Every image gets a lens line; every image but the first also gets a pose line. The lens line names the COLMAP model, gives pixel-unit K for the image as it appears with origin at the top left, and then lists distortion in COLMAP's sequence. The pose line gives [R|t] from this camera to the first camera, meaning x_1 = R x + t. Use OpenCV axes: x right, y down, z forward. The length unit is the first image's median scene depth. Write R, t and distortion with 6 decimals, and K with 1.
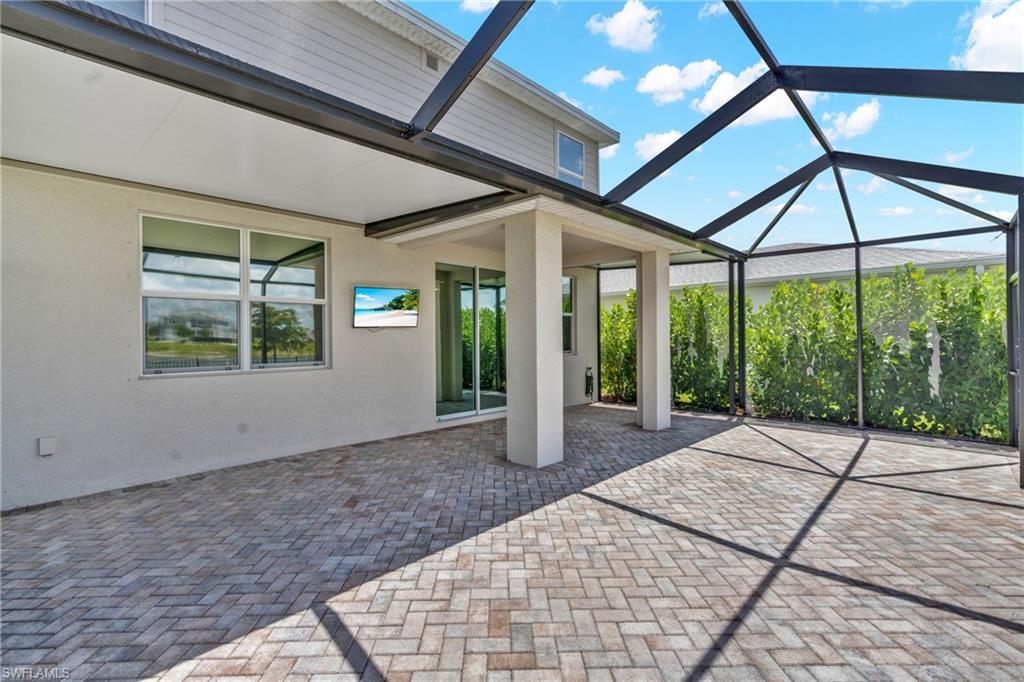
lens RADIAL K [[483.9, 0, 505.7], [0, 483.9, 335.2], [0, 0, 1]] dist [-0.007718, 0.005266]
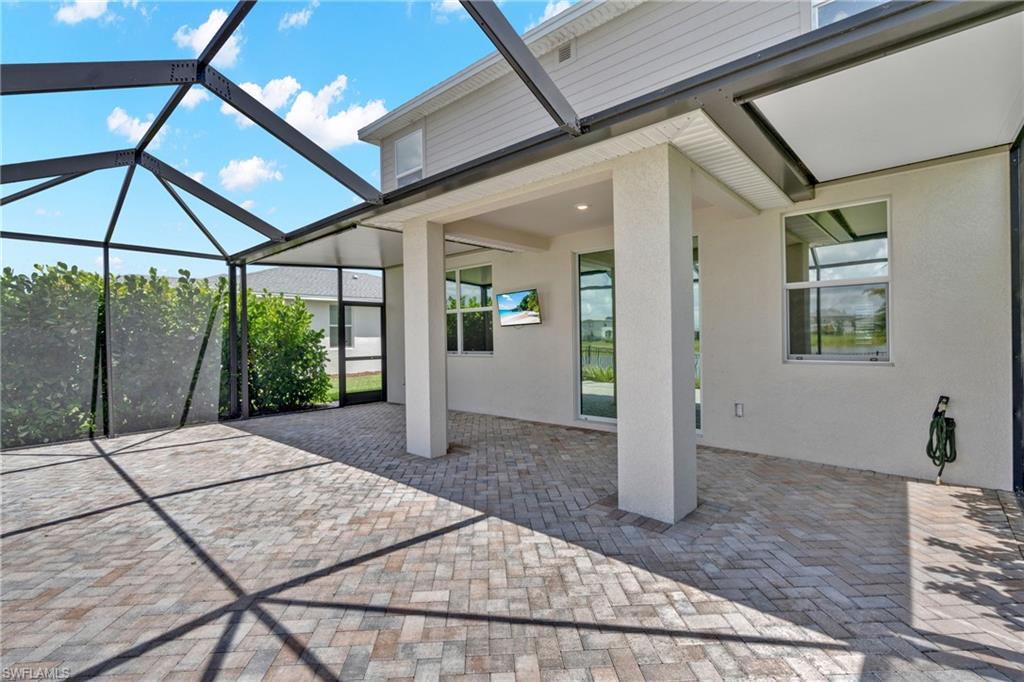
lens RADIAL K [[462.1, 0, 496.2], [0, 462.1, 339.7], [0, 0, 1]] dist [-0.032080, 0.018176]
pose [[0.006173, 0.016400, -0.999846, 1.305090], [0.024615, 0.999560, 0.016547, 0.000554], [0.999678, -0.024714, 0.005767, 1.384899]]
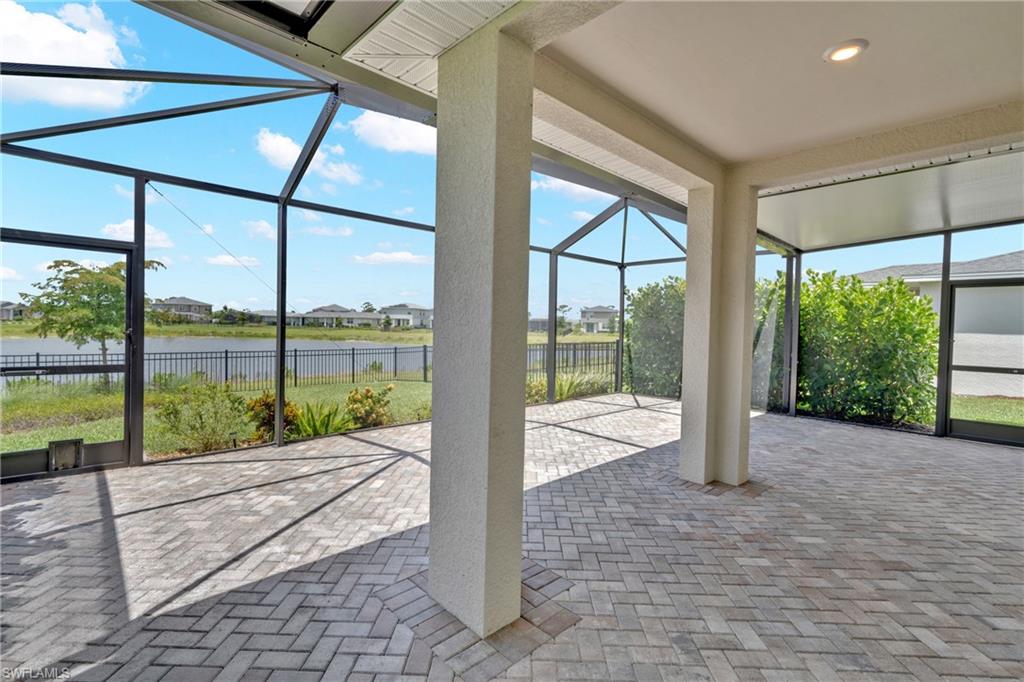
lens RADIAL K [[466.1, 0, 512.0], [0, 466.1, 341.0], [0, 0, 1]] dist [0.000107, 0.000227]
pose [[-0.998814, -0.015038, 0.046307, 0.451697], [-0.013875, 0.999583, 0.025325, 0.009452], [-0.046669, 0.024653, -0.998606, 2.198616]]
